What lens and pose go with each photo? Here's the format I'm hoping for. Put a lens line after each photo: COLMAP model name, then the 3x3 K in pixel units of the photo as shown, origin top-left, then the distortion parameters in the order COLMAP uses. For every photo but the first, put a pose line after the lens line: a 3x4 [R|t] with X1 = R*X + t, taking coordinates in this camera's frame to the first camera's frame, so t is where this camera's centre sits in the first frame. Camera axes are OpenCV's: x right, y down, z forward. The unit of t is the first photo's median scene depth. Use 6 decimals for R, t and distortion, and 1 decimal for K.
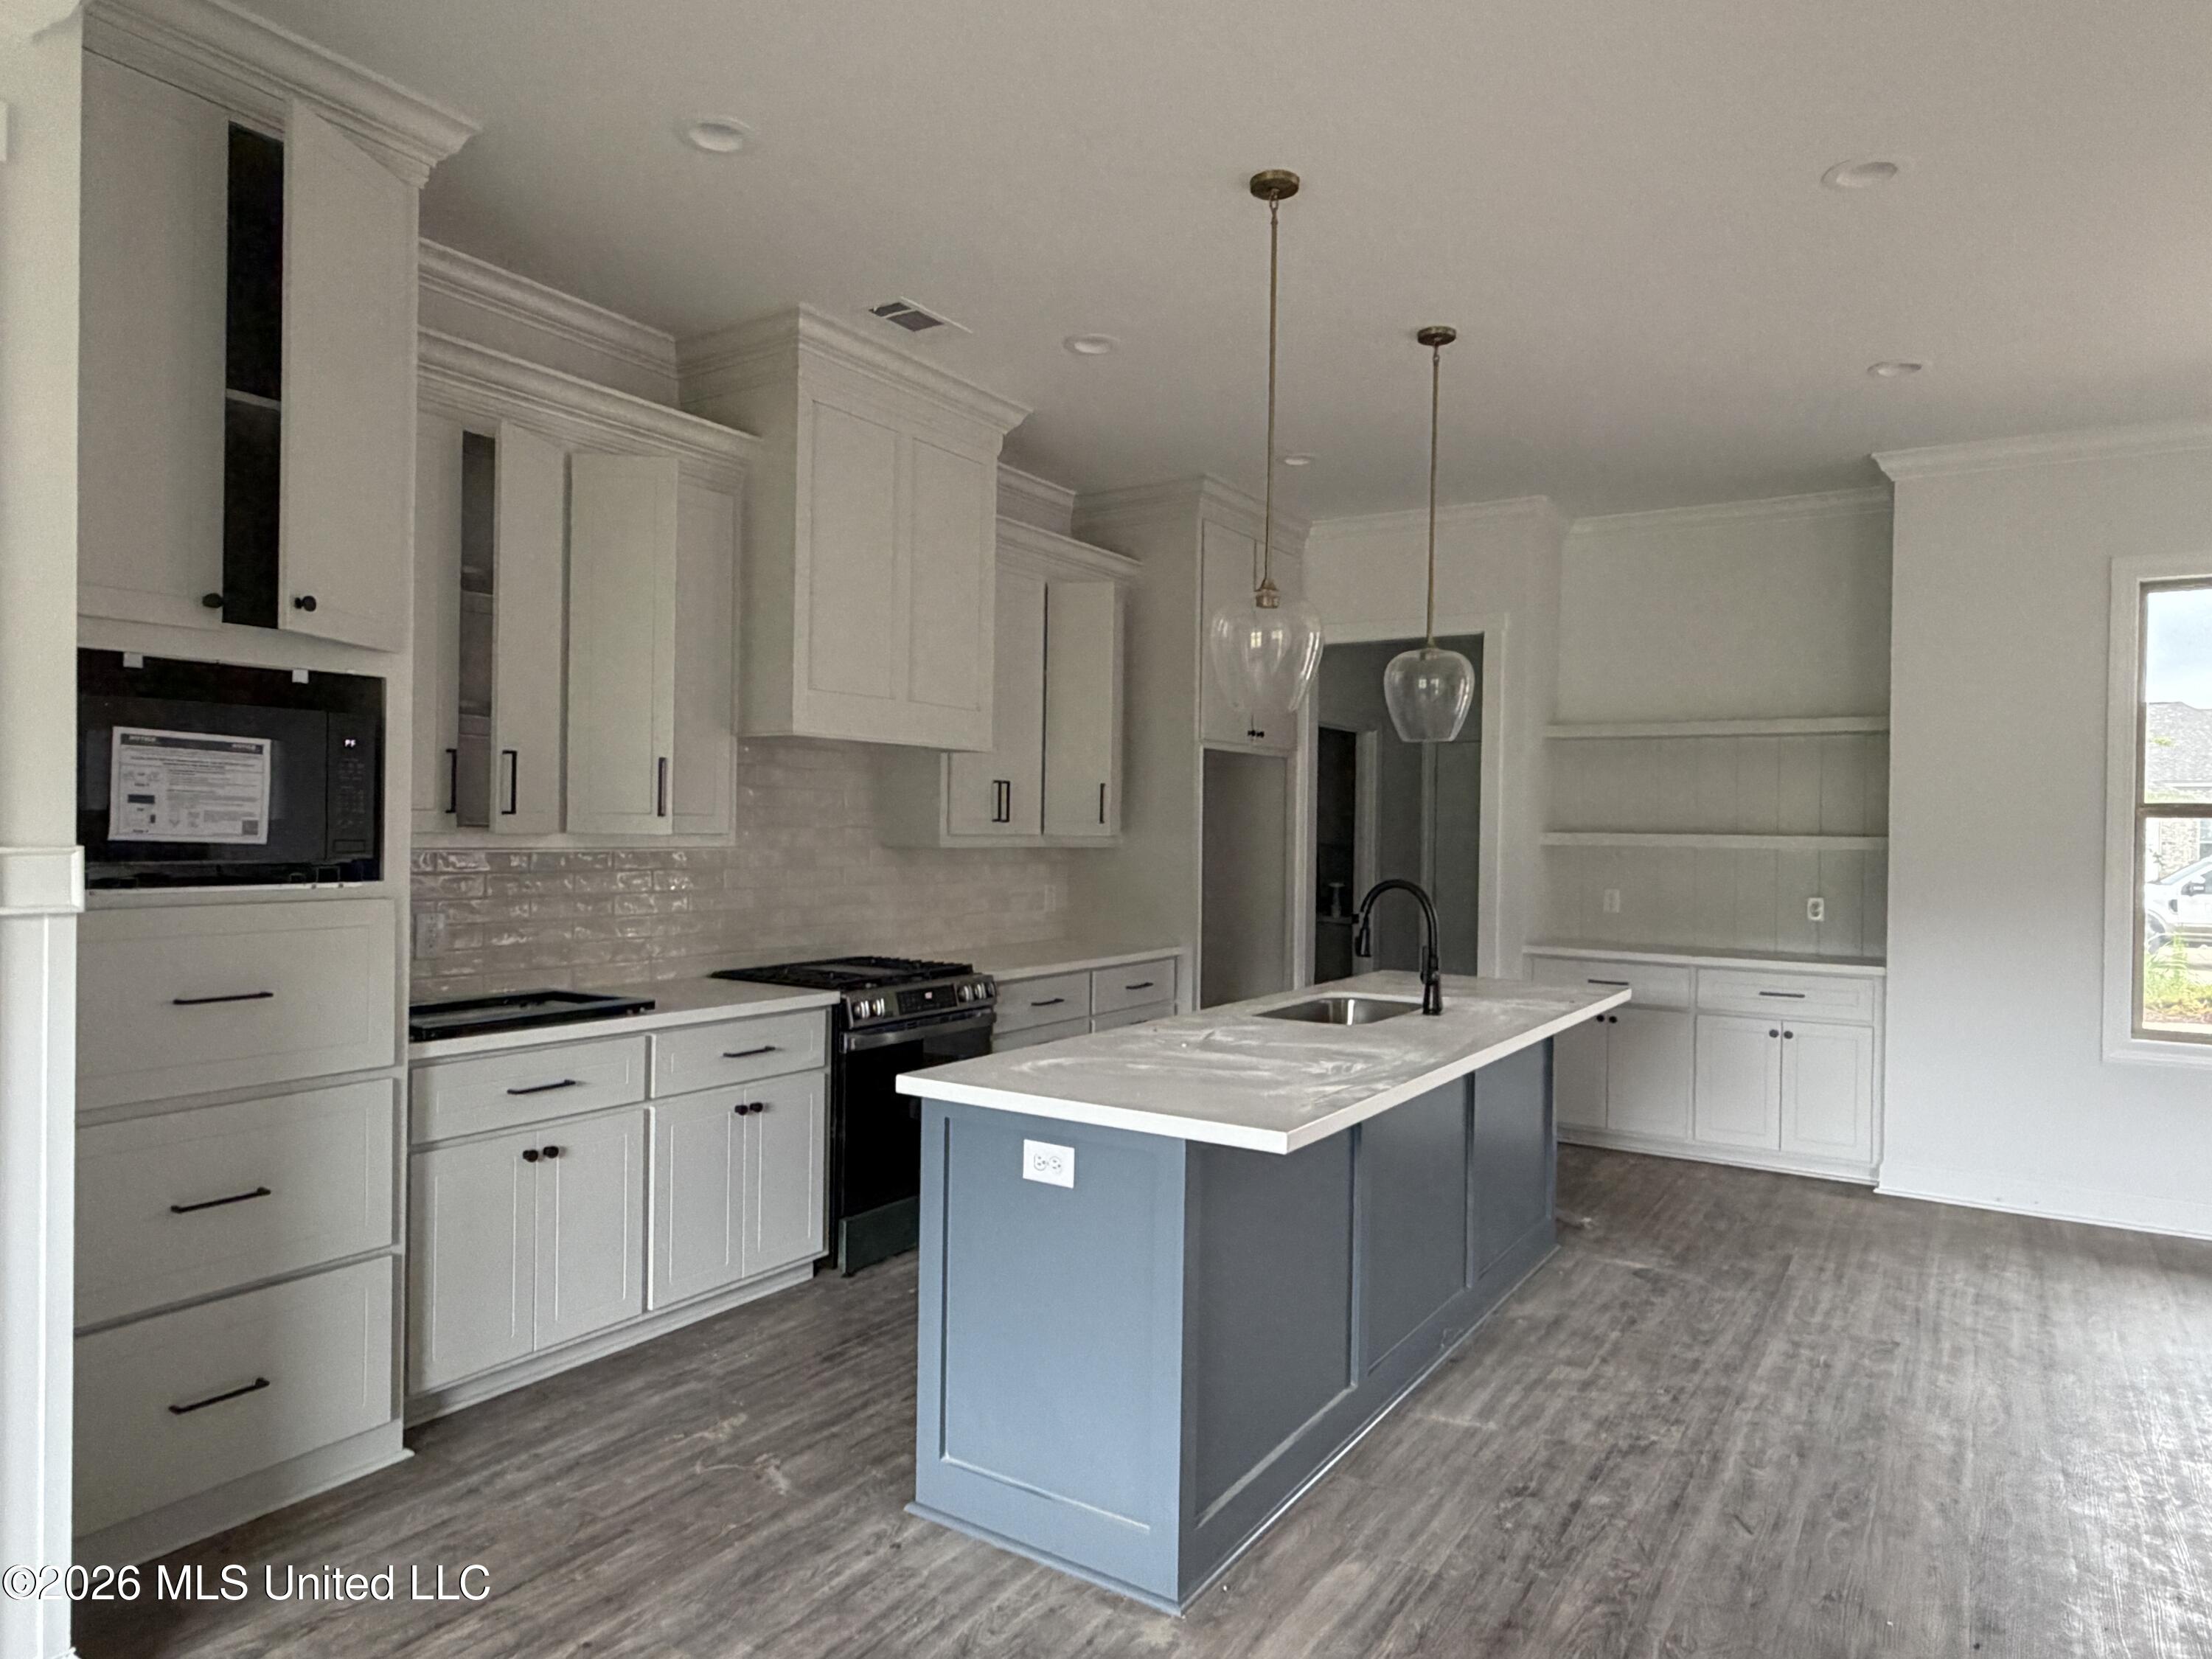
lens RADIAL K [[1351.2, 0, 1101.9], [0, 1351.2, 833.9], [0, 0, 1]] dist [-0.006271, 0.003150]
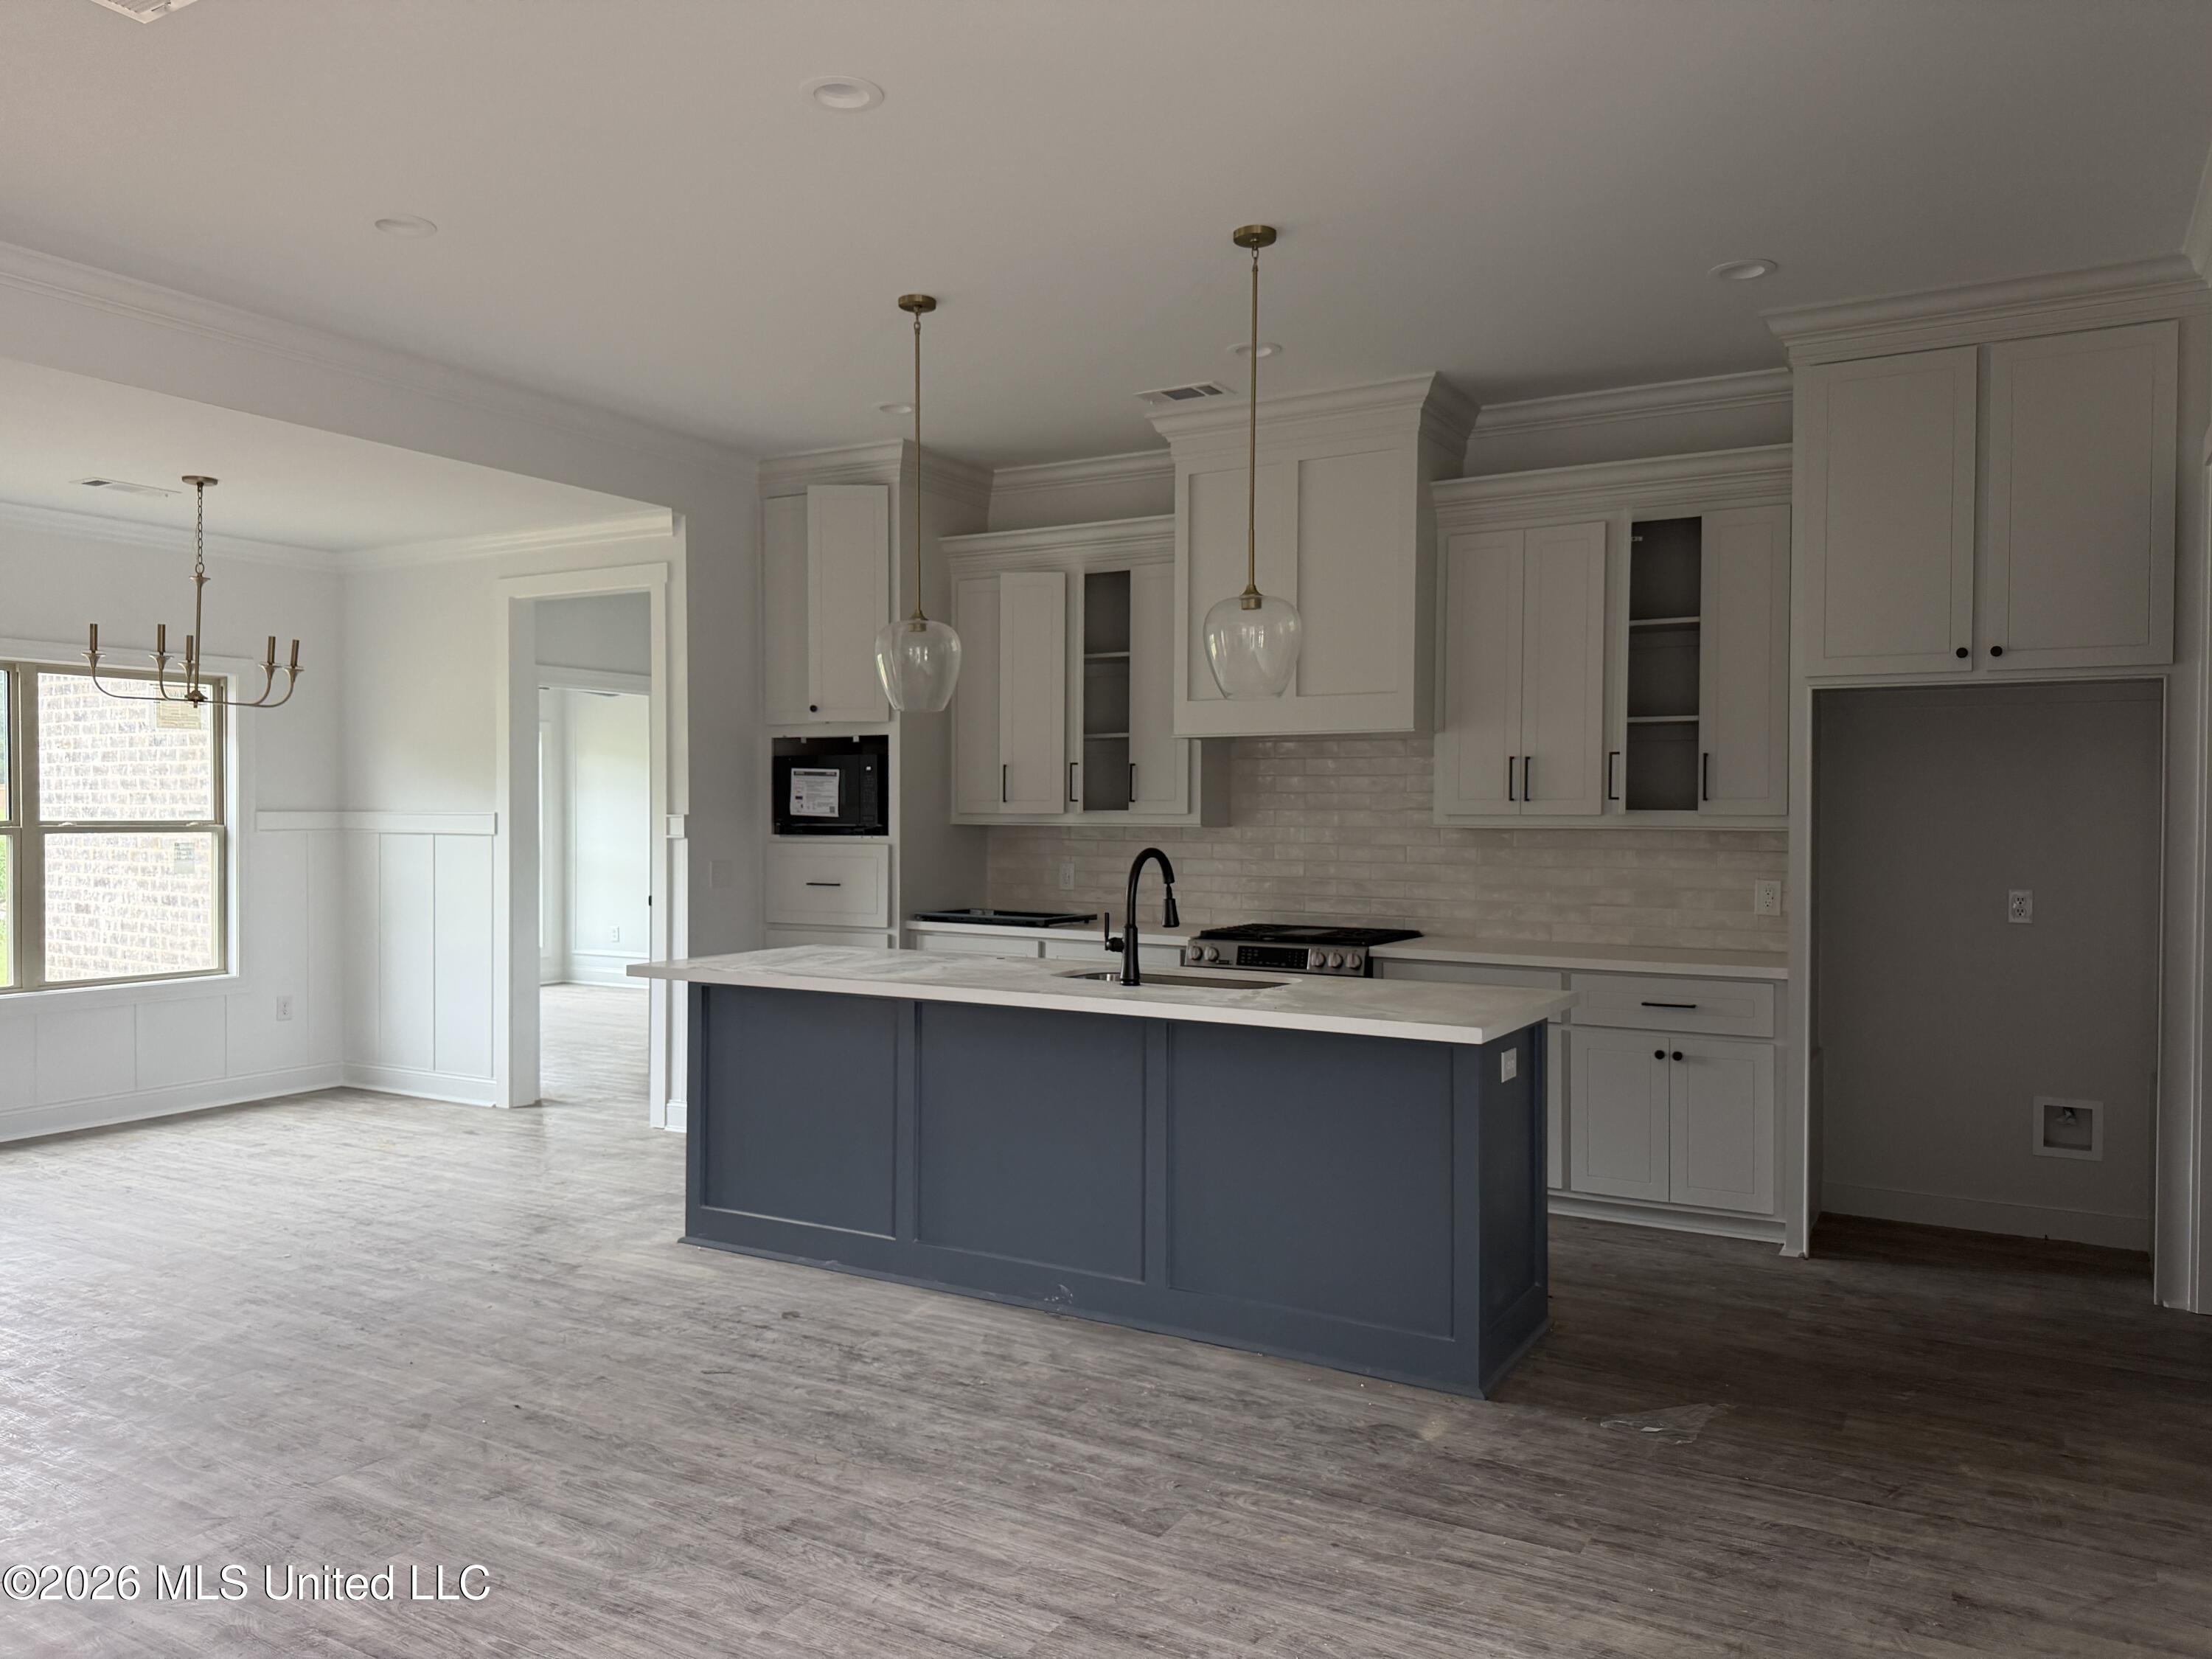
lens RADIAL K [[1571.2, 0, 1112.8], [0, 1571.2, 818.2], [0, 0, 1]] dist [0.014131, -0.015908]
pose [[0.047879, -0.014412, -0.998749, 1.423943], [-0.009774, 0.999841, -0.014897, 0.031362], [0.998805, 0.010475, 0.047731, 0.964461]]
